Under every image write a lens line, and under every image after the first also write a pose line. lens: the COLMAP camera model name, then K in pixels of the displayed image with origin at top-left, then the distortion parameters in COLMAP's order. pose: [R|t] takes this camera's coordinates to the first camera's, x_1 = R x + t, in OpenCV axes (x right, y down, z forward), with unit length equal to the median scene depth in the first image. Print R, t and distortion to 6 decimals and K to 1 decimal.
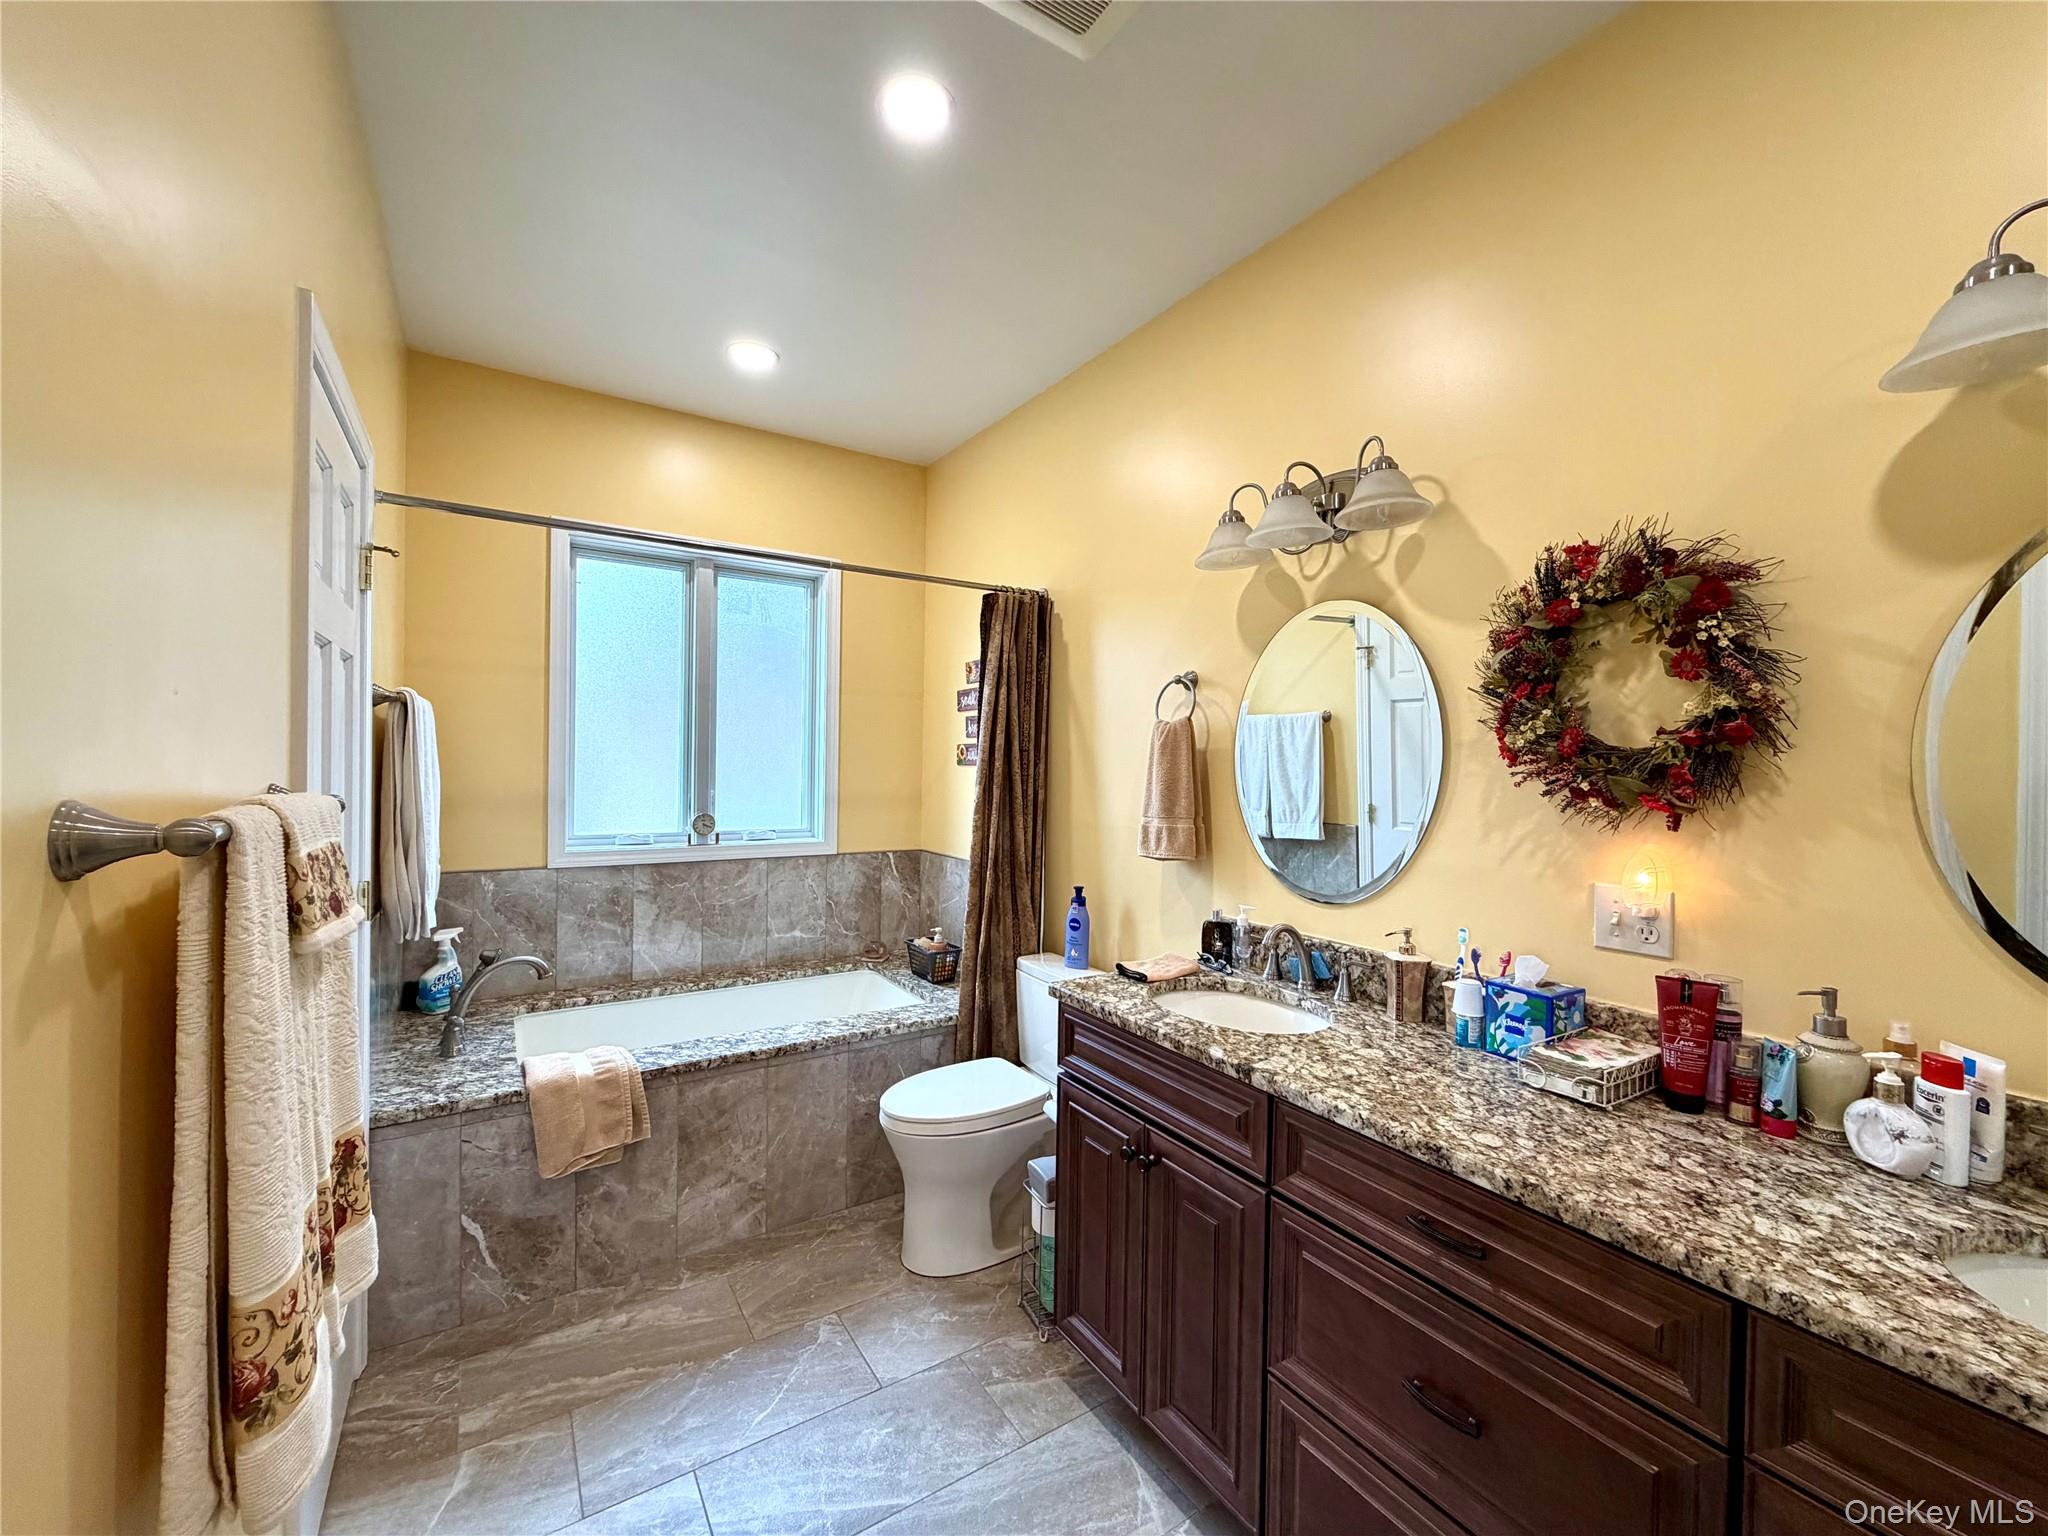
lens RADIAL K [[817.5, 0, 1017.5], [0, 817.5, 764.6], [0, 0, 1]] dist [-0.000227, -0.000042]
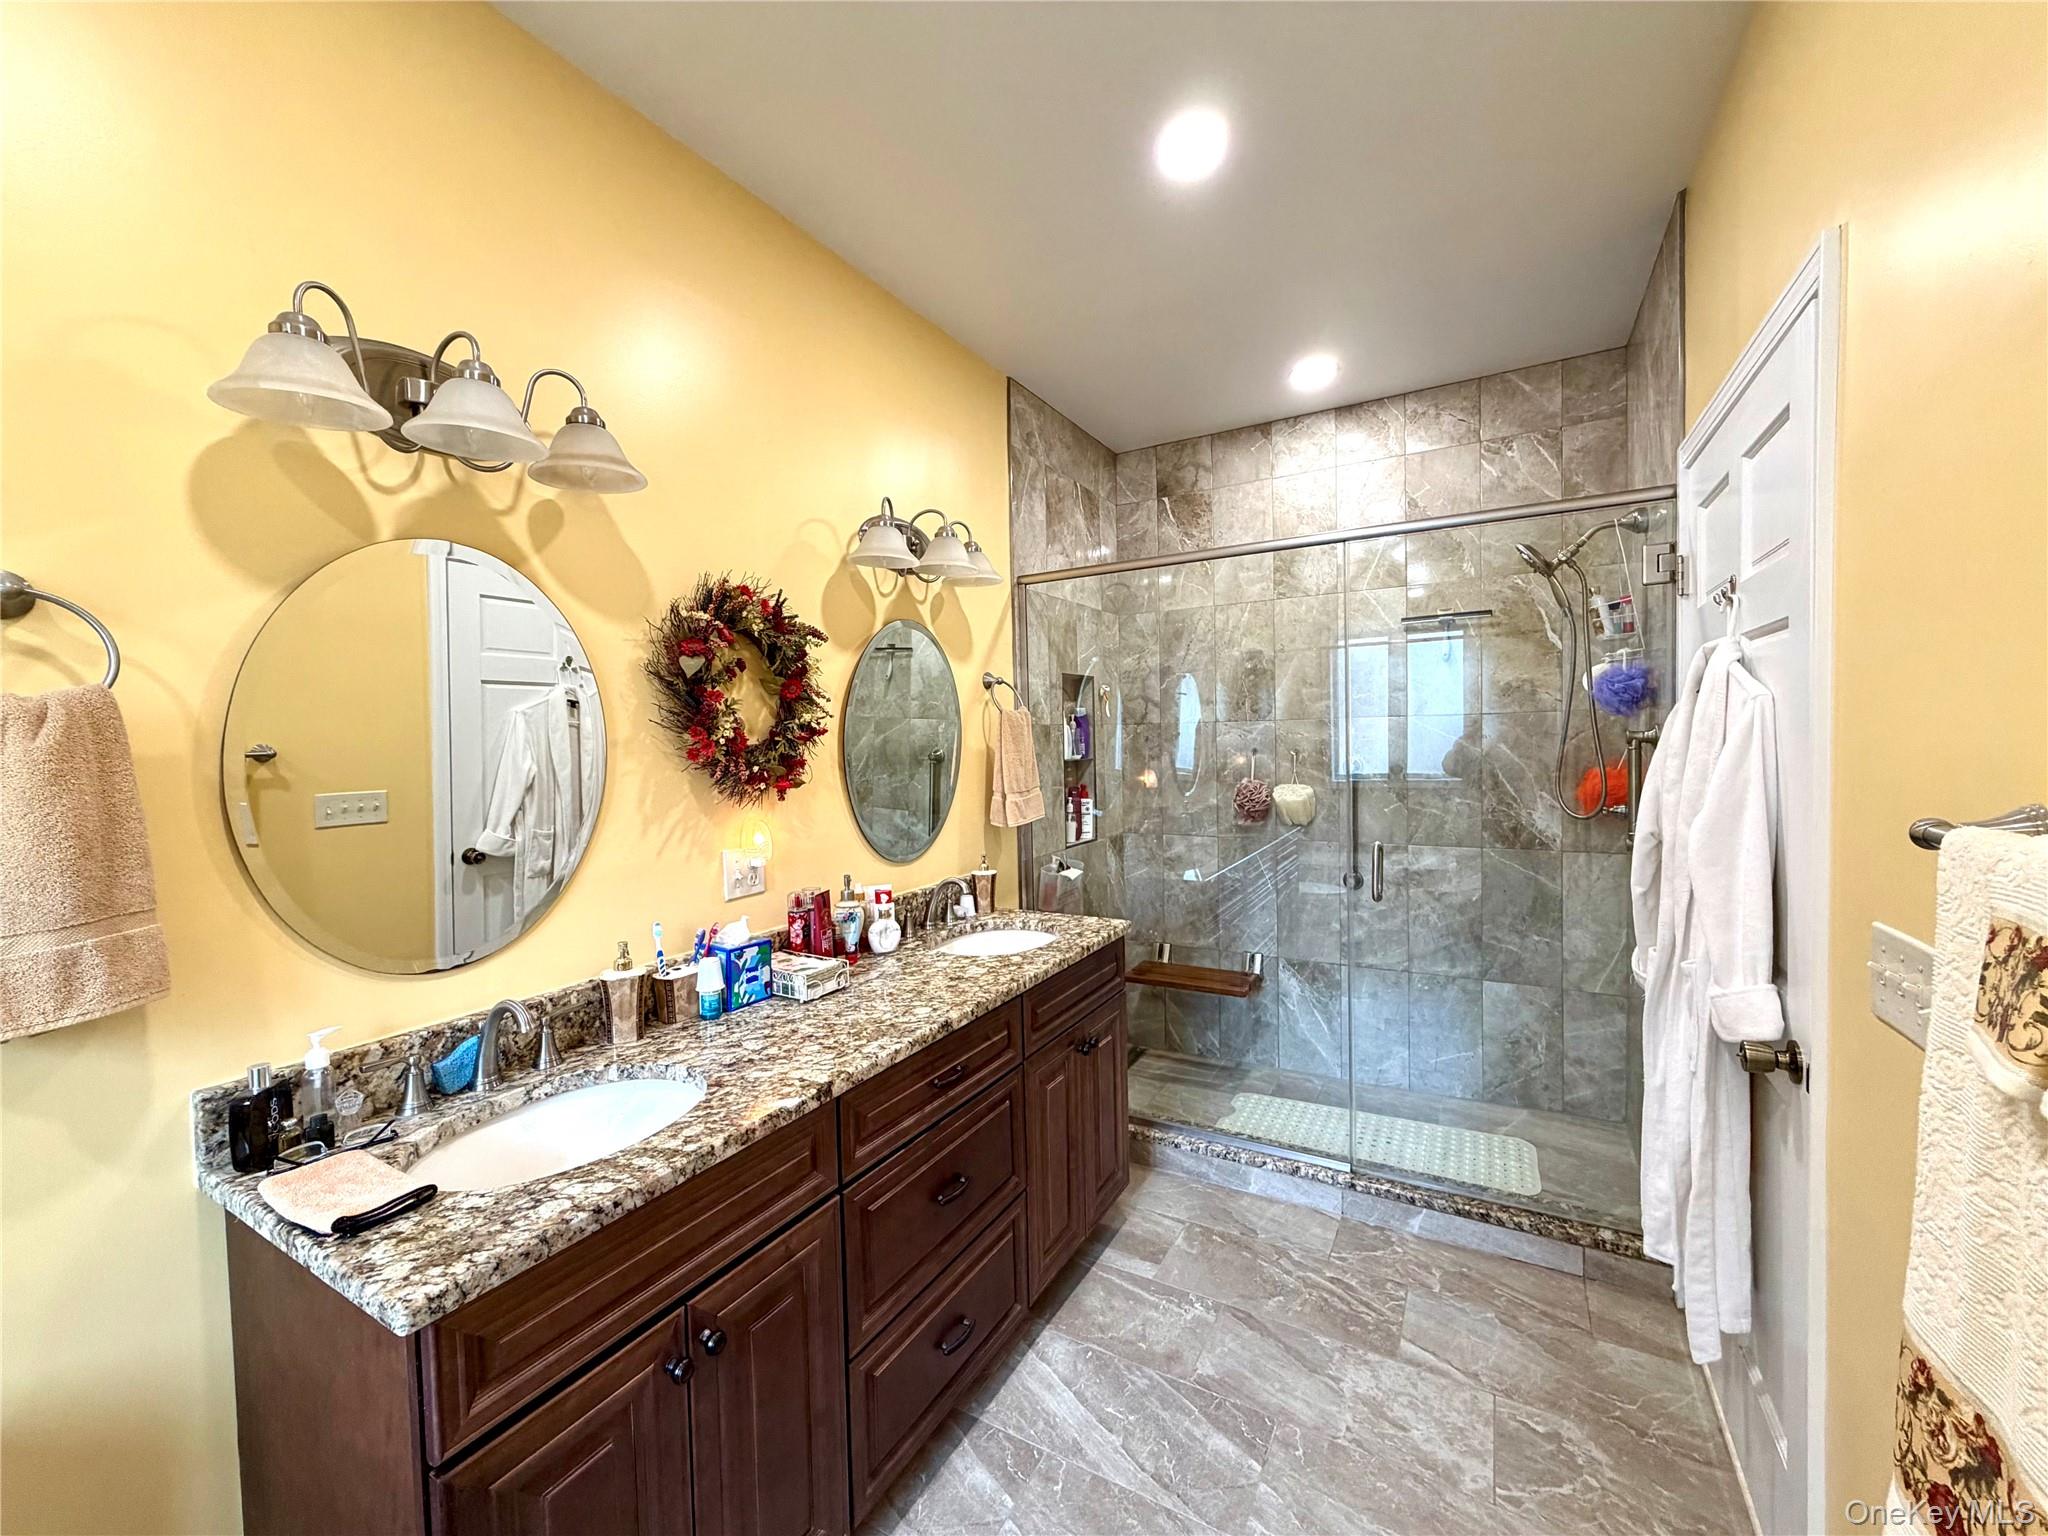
lens RADIAL K [[817.5, 0, 1017.5], [0, 817.5, 764.6], [0, 0, 1]] dist [-0.000227, -0.000042]
pose [[-0.450783, -0.034965, 0.891949, -0.633263], [0.022025, 0.998493, 0.050273, -0.043476], [-0.892362, 0.042307, -0.449333, 1.175536]]
